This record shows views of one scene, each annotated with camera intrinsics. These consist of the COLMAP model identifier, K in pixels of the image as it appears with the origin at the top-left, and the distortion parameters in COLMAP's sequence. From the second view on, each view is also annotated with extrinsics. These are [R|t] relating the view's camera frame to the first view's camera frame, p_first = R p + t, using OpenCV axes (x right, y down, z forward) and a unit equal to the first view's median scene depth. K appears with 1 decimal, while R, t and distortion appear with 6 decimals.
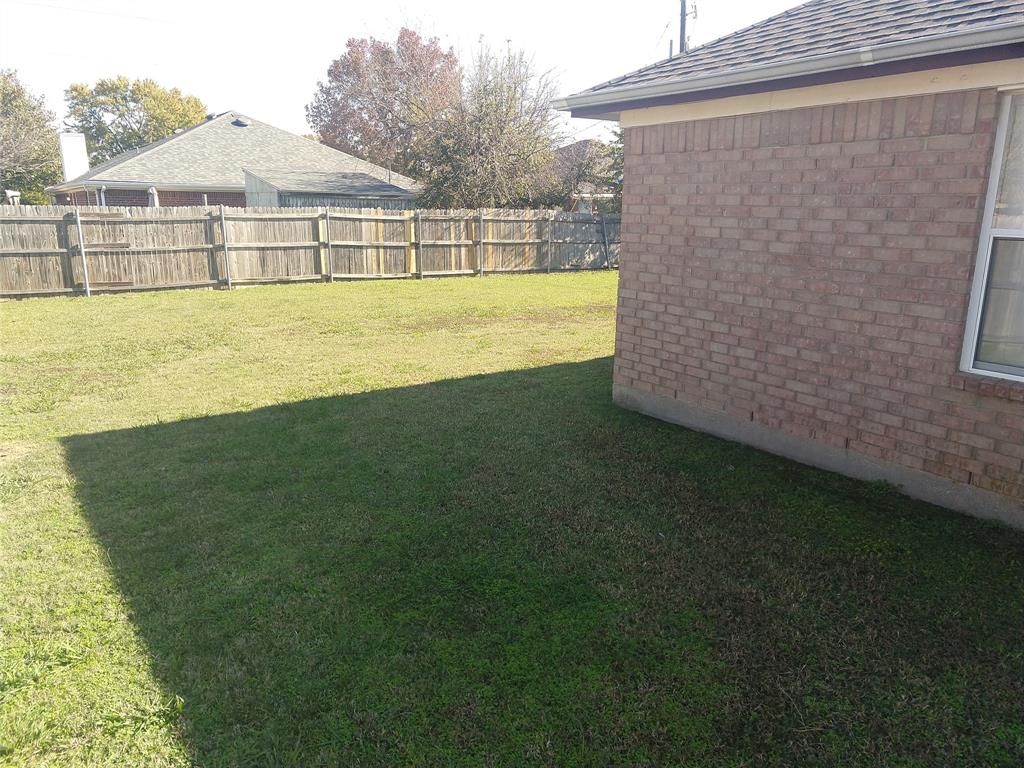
lens RADIAL K [[739.3, 0, 514.2], [0, 739.3, 381.5], [0, 0, 1]] dist [0.048352, -0.029695]
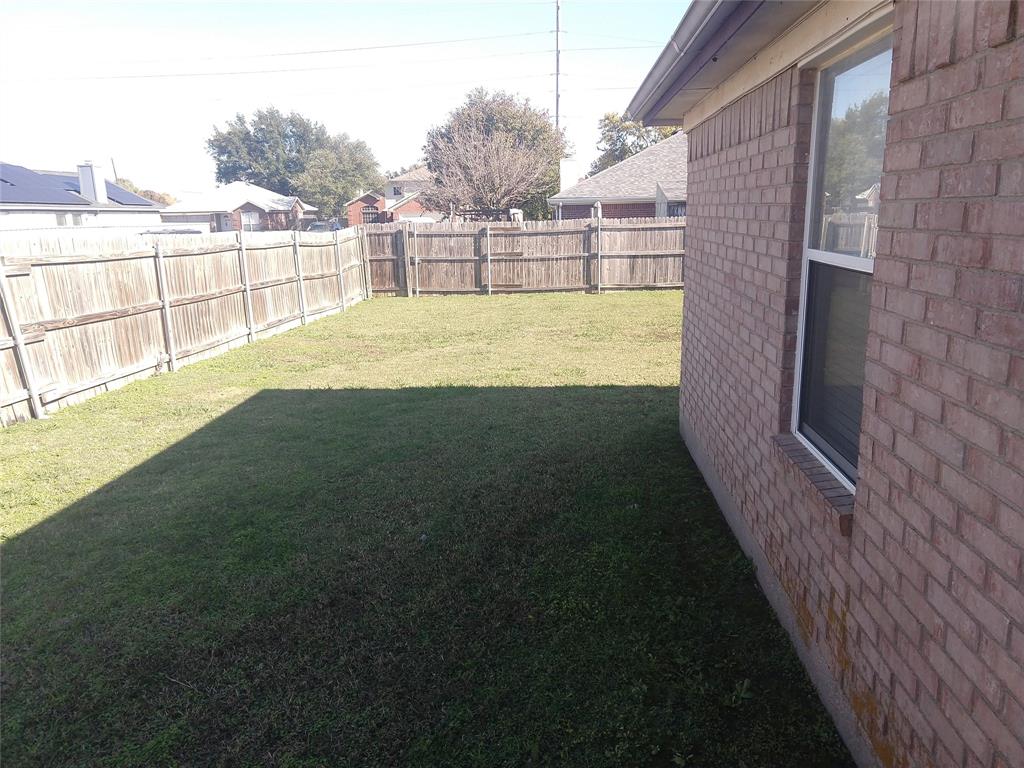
lens RADIAL K [[738.3, 0, 508.9], [0, 738.3, 396.0], [0, 0, 1]] dist [0.073838, -0.197451]
pose [[0.777739, 0.125060, -0.616021, 0.227825], [-0.118113, 0.991628, 0.052192, -0.015028], [0.617391, 0.032169, 0.785999, 0.059625]]
